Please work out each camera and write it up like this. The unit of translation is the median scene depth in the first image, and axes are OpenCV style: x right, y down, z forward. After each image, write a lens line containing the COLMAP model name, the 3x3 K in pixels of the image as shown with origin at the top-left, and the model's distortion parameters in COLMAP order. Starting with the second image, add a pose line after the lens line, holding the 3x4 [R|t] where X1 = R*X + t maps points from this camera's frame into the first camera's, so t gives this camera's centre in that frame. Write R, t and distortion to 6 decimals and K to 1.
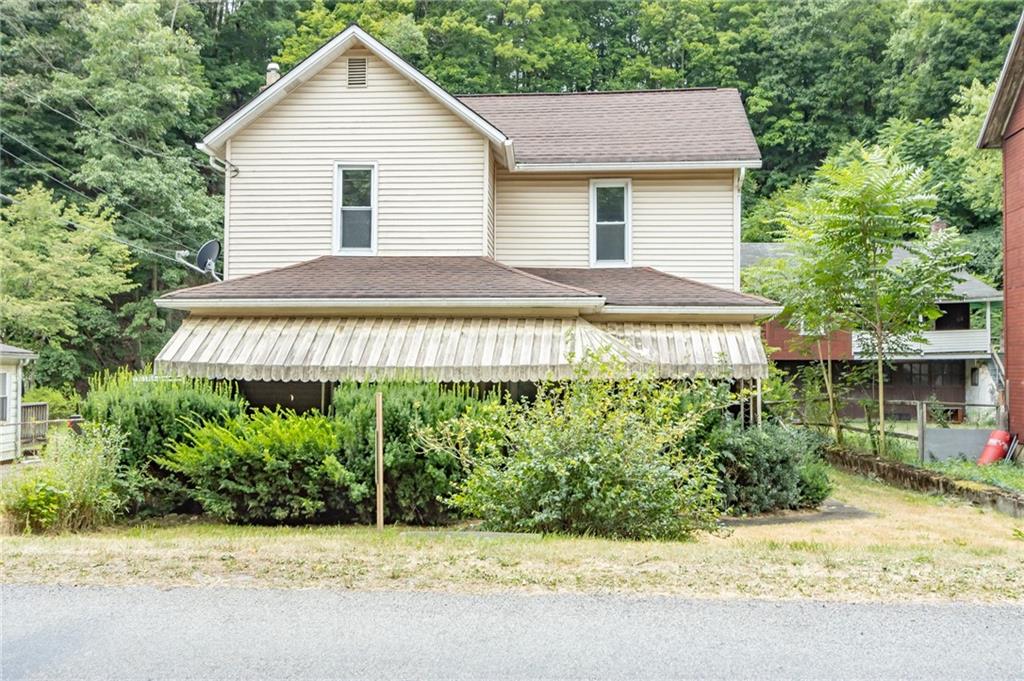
lens RADIAL K [[940.1, 0, 509.0], [0, 940.1, 340.7], [0, 0, 1]] dist [0.010094, 0.000000]
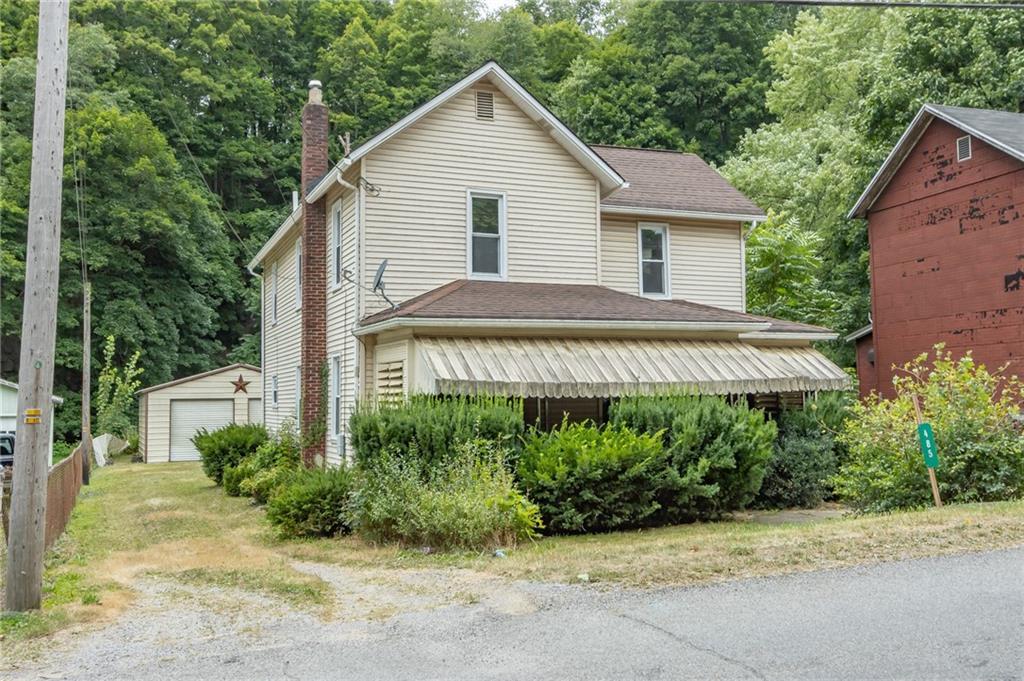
lens RADIAL K [[907.6, 0, 508.2], [0, 907.6, 342.3], [0, 0, 1]] dist [0.016159, 0.001770]
pose [[0.892286, 0.007451, 0.451409, -0.557118], [0.009539, 0.999329, -0.035350, 0.012407], [-0.451370, 0.035848, 0.891617, 0.092894]]
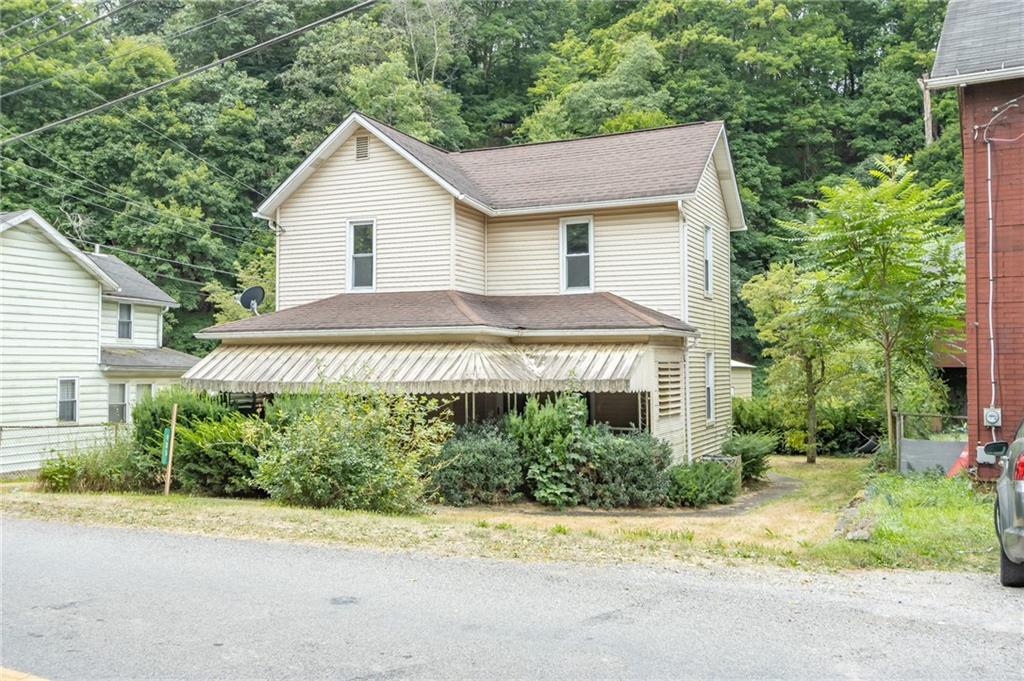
lens RADIAL K [[940.1, 0, 510.2], [0, 940.1, 340.6], [0, 0, 1]] dist [0.010094, 0.000000]
pose [[0.935911, -0.015322, -0.351904, 0.438953], [0.014220, 0.999883, -0.005715, -0.014977], [0.351950, 0.000344, 0.936019, -0.107658]]
